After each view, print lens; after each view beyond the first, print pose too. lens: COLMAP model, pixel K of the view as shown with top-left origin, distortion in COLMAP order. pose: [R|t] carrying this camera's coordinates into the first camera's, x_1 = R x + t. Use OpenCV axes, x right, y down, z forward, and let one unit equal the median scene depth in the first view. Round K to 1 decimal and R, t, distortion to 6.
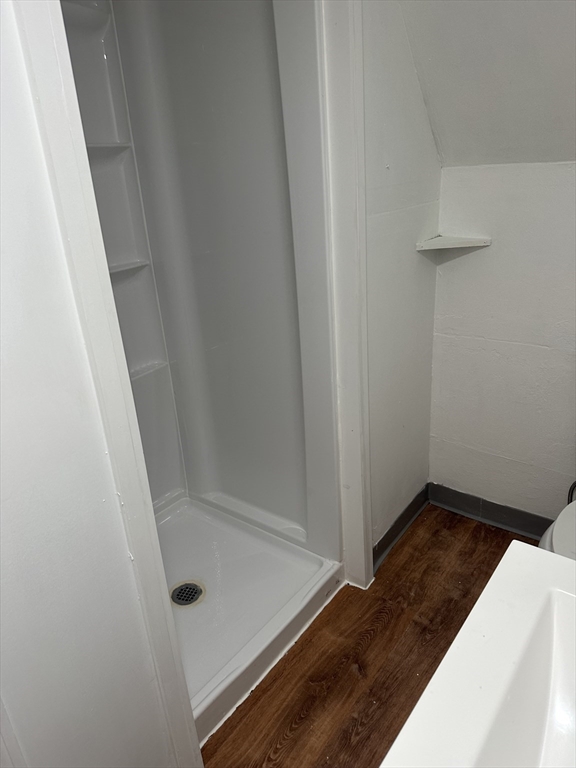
lens RADIAL K [[529.6, 0, 284.7], [0, 529.6, 380.8], [0, 0, 1]] dist [0.059628, -0.075036]
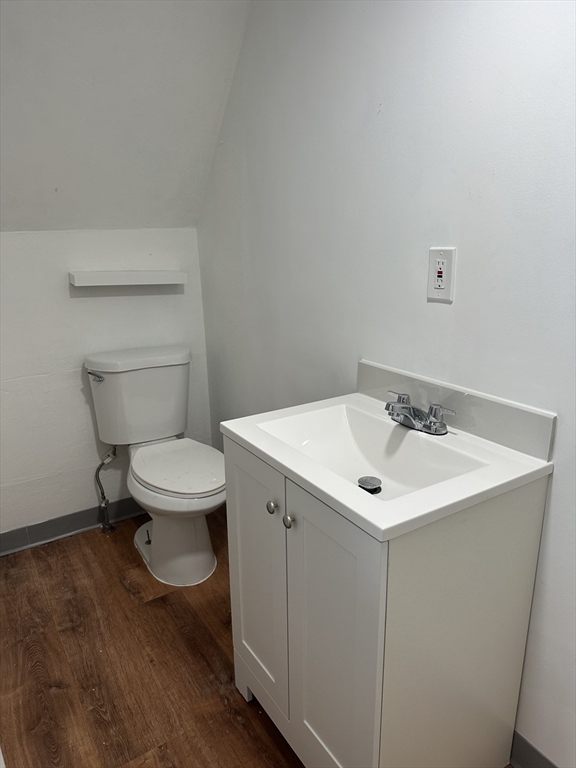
lens RADIAL K [[529.6, 0, 284.7], [0, 529.6, 380.8], [0, 0, 1]] dist [0.059628, -0.075036]
pose [[0.331825, -0.194966, 0.922974, -0.532669], [0.339631, 0.937489, 0.075928, 0.050439], [-0.880081, 0.288276, 0.377299, 0.052336]]
